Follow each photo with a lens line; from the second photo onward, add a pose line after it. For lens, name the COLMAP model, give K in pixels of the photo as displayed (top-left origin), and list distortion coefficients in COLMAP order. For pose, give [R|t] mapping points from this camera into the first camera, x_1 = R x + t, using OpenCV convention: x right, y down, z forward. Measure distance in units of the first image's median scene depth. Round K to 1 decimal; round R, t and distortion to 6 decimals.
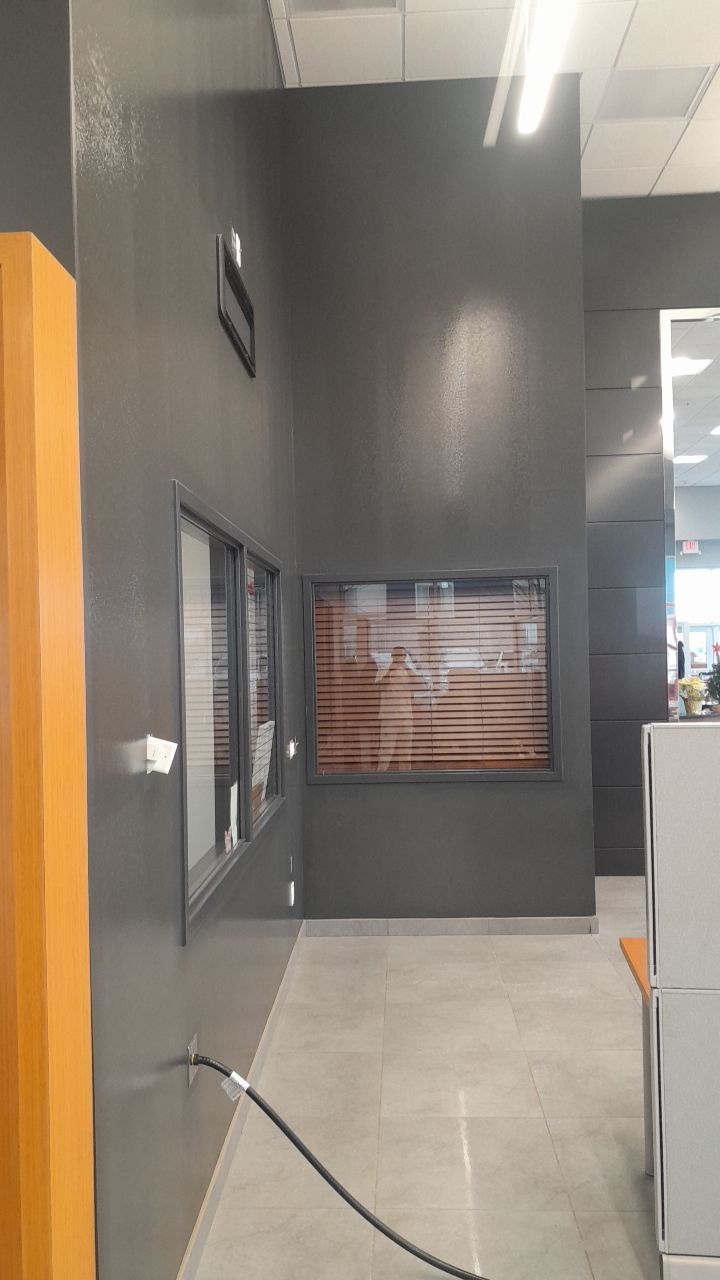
lens RADIAL K [[1001.7, 0, 360.0], [0, 1001.7, 640.0], [0, 0, 1]] dist [0.027320, -0.004796]
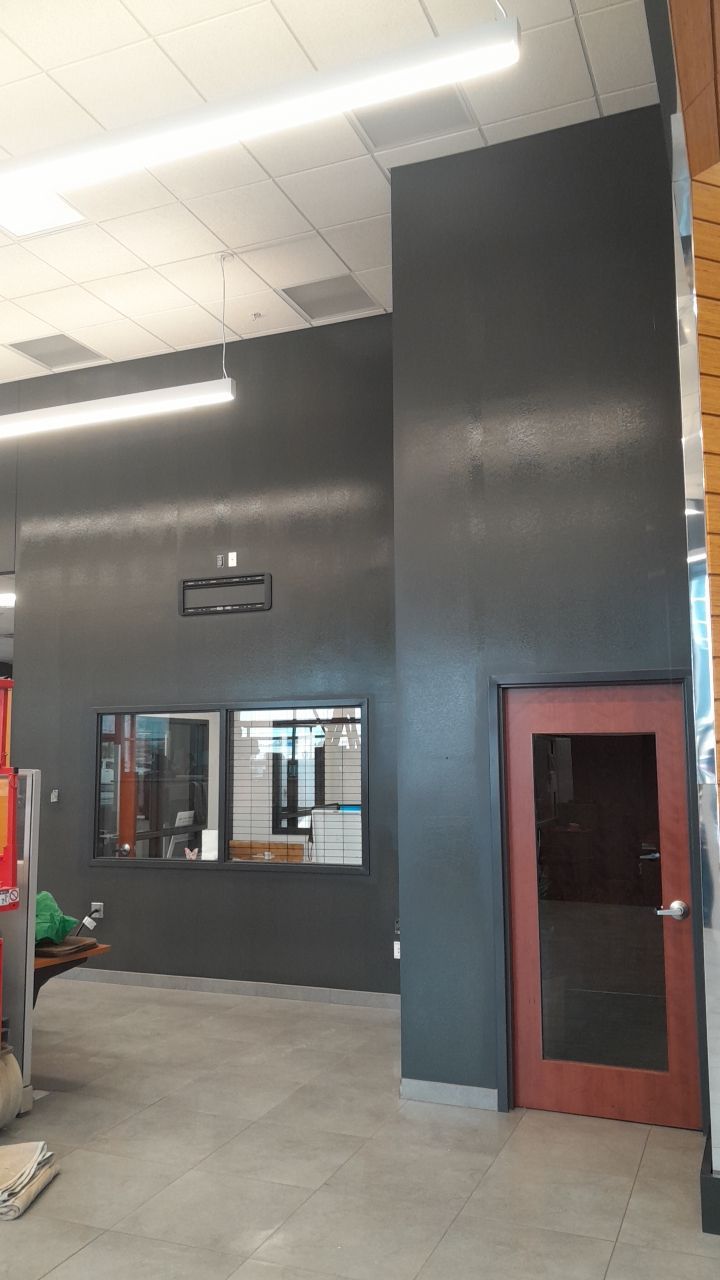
lens RADIAL K [[1001.7, 0, 360.0], [0, 1001.7, 640.0], [0, 0, 1]] dist [0.027320, -0.004796]
pose [[-0.335729, -0.095263, -0.937129, 1.343303], [0.019930, 0.993932, -0.108177, -0.011859], [0.941748, -0.054995, -0.331793, 1.554161]]
